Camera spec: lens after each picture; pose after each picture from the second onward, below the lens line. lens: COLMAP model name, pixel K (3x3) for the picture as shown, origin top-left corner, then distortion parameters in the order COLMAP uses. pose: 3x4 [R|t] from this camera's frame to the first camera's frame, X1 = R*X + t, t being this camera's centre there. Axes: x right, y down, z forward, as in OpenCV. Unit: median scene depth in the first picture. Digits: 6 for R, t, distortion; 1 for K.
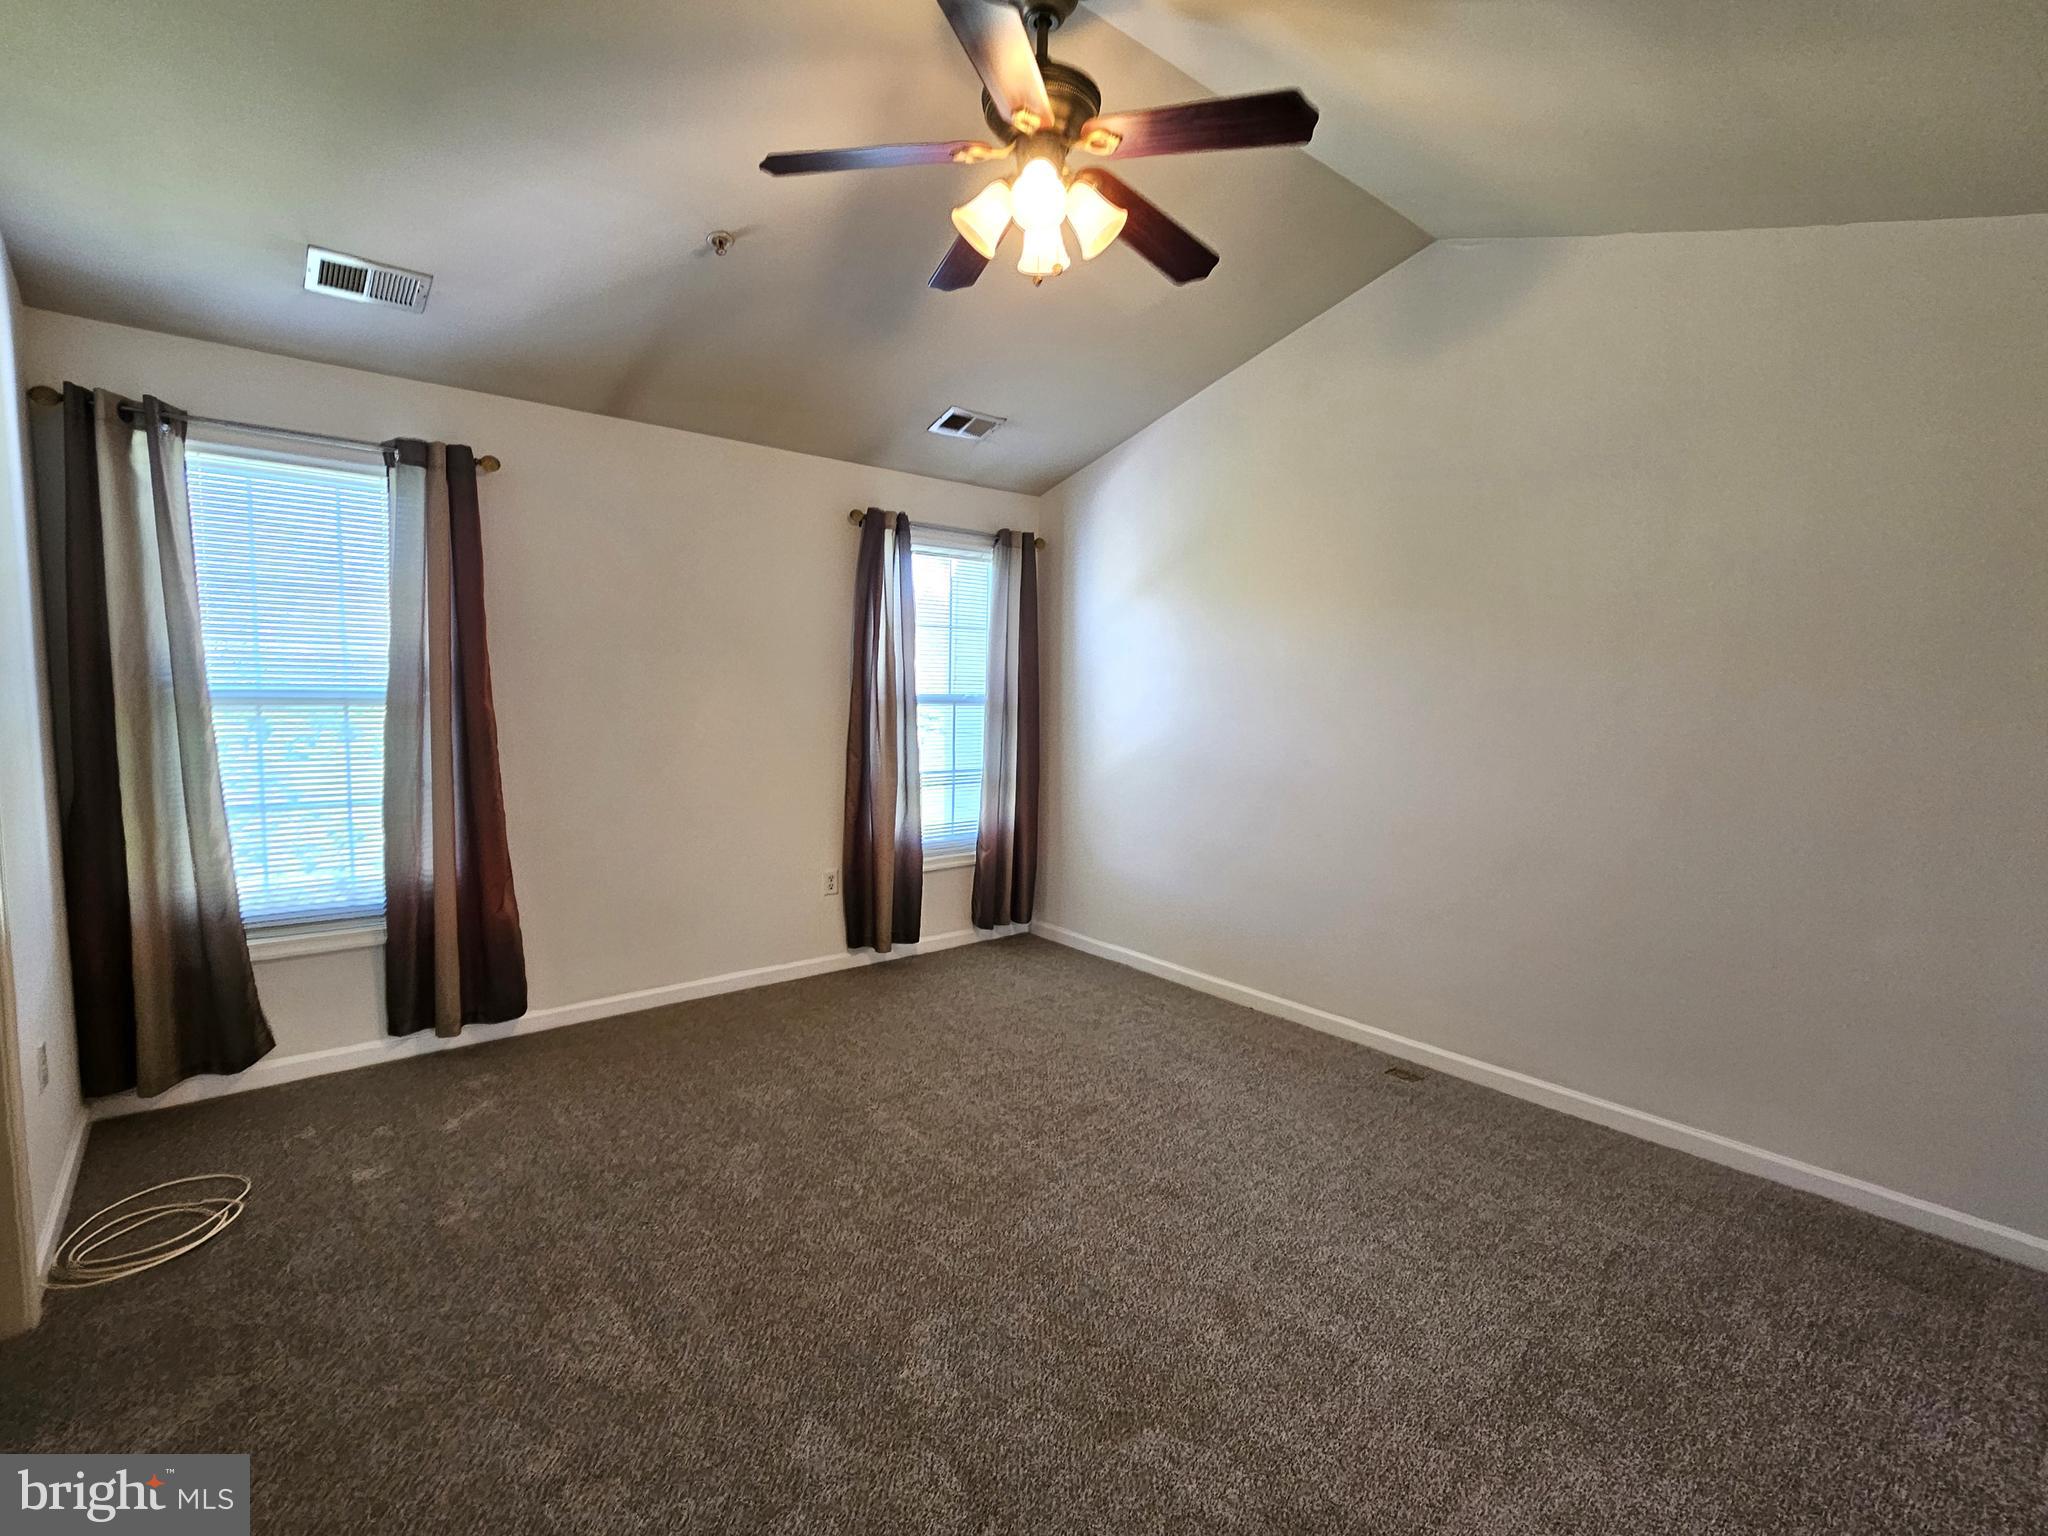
lens RADIAL K [[920.0, 0, 1017.1], [0, 920.0, 761.8], [0, 0, 1]] dist [0.001319, -0.000401]
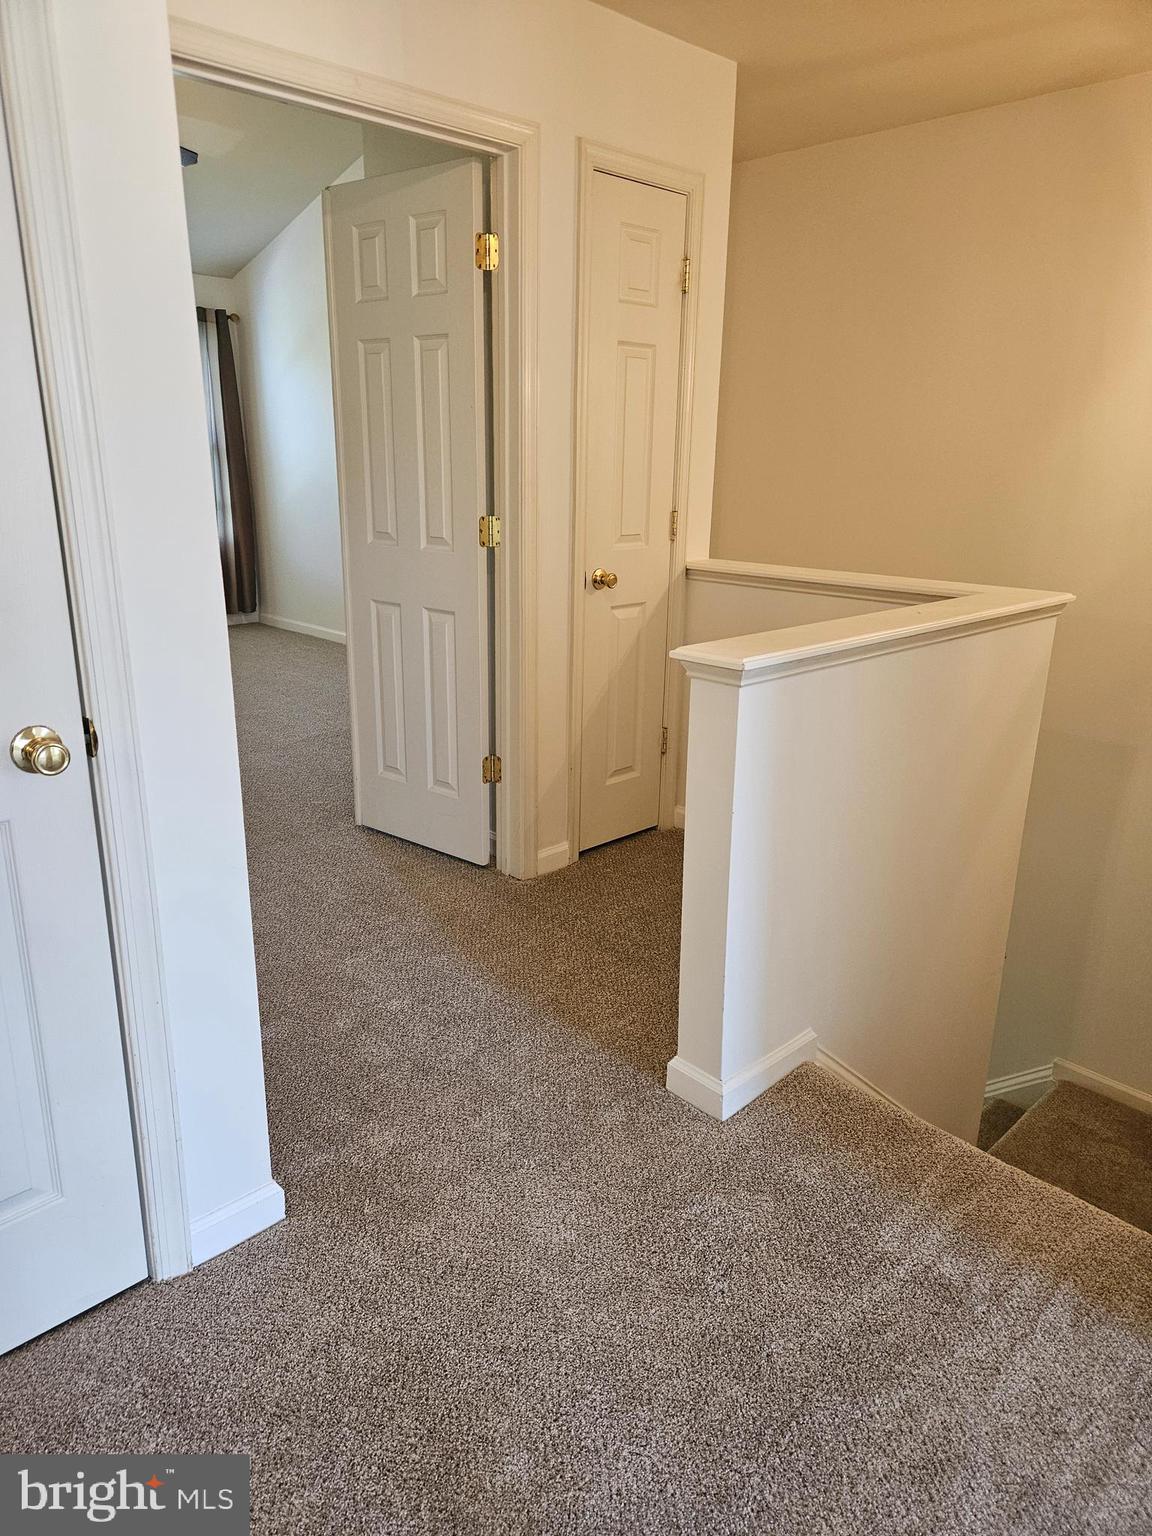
lens RADIAL K [[1029.1, 0, 572.3], [0, 1029.1, 755.5], [0, 0, 1]] dist [0.085661, -0.077380]
pose [[0.996893, -0.032087, 0.071937, 0.443908], [0.017542, 0.980771, 0.194371, 0.107768], [-0.076791, -0.192506, 0.978287, -0.721571]]
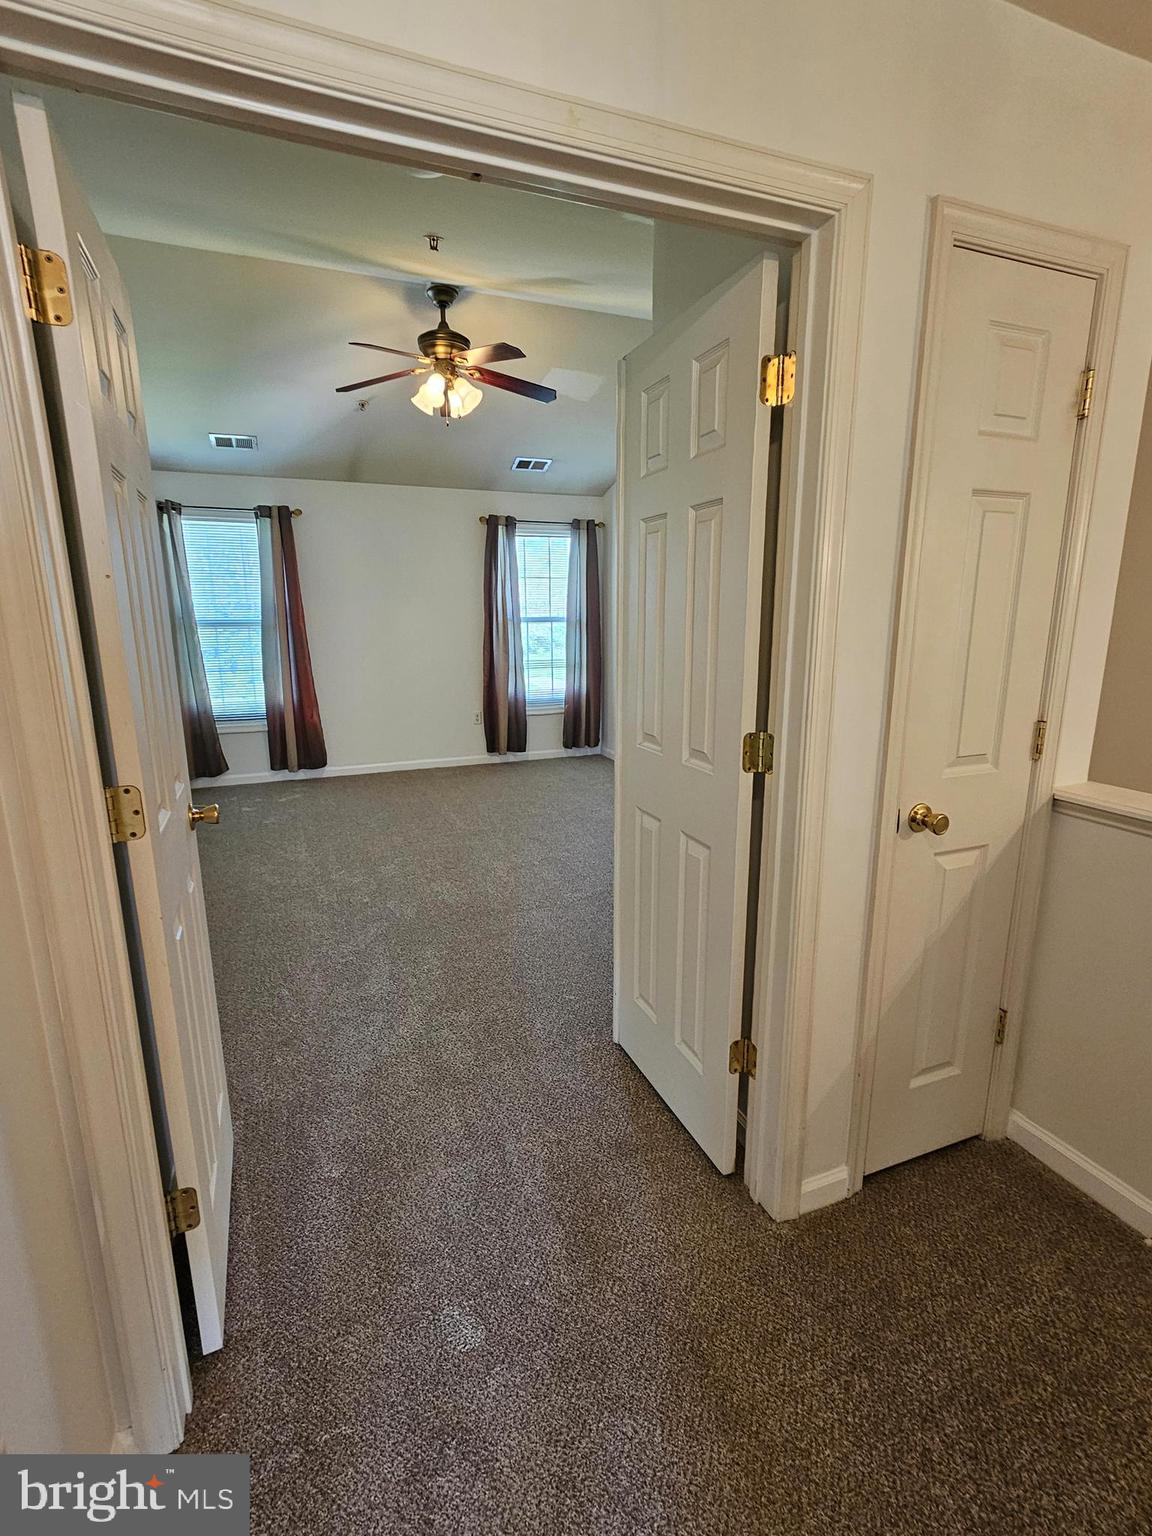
lens RADIAL K [[690.0, 0, 572.7], [0, 690.0, 751.8], [0, 0, 1]] dist [0.001319, -0.000401]
pose [[0.947311, 0.035058, -0.318392, 0.466954], [-0.000995, 0.994310, 0.106523, 0.051235], [0.320314, -0.100594, 0.941955, -0.308747]]
